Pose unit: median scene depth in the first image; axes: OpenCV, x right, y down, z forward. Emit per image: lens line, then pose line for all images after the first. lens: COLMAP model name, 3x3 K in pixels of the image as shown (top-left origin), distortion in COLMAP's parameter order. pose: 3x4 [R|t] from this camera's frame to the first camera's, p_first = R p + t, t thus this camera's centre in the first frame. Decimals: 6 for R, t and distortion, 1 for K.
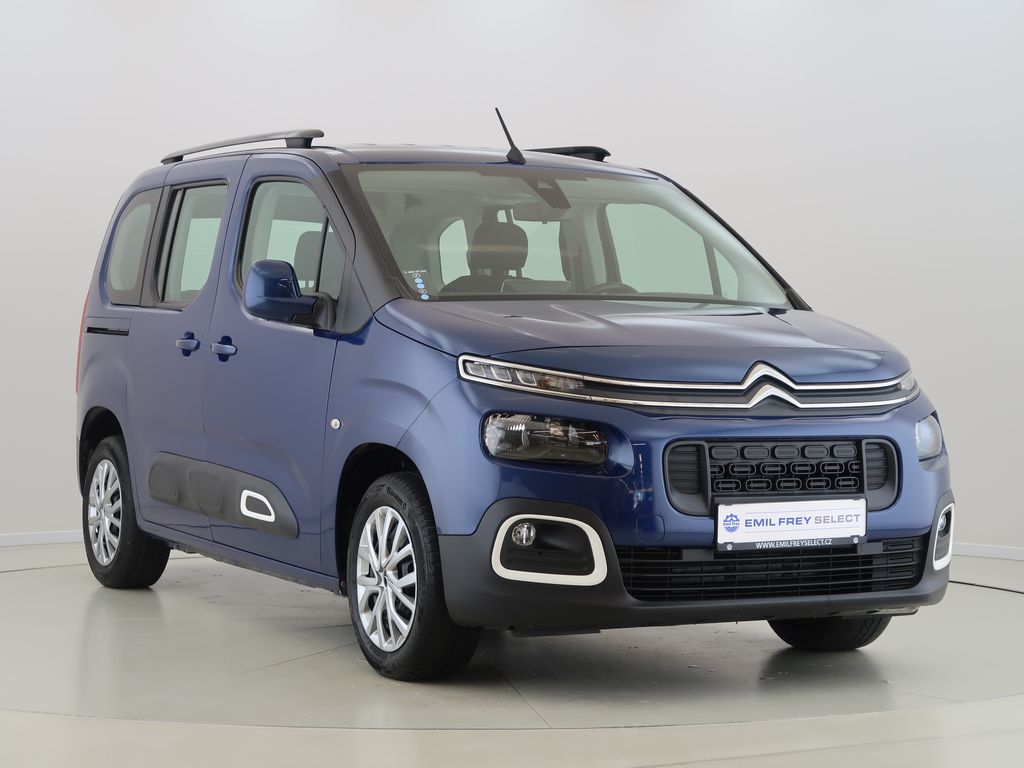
lens RADIAL K [[714.6, 0, 514.4], [0, 714.6, 374.5], [0, 0, 1]] dist [-0.032688, -0.003305]
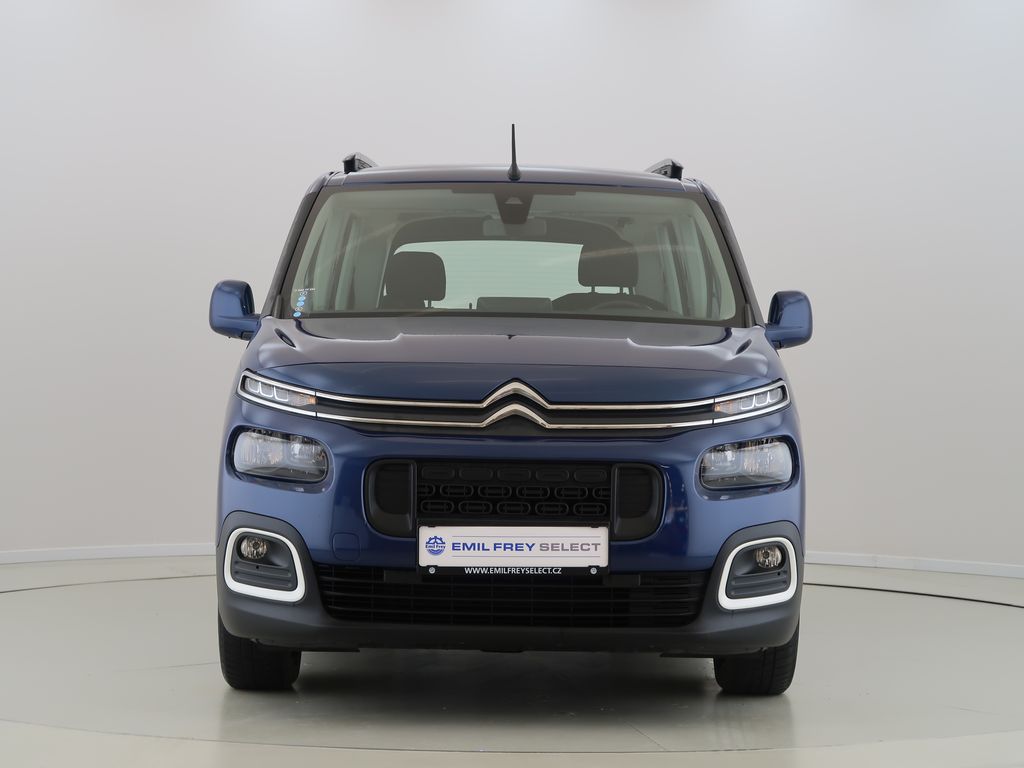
lens RADIAL K [[714.6, 0, 517.1], [0, 714.6, 389.2], [0, 0, 1]] dist [-0.032688, -0.003305]
pose [[0.989000, 0.008313, -0.147679, 0.517921], [-0.009104, 0.999948, -0.004678, -0.000442], [0.147633, 0.005971, 0.989024, 0.051958]]
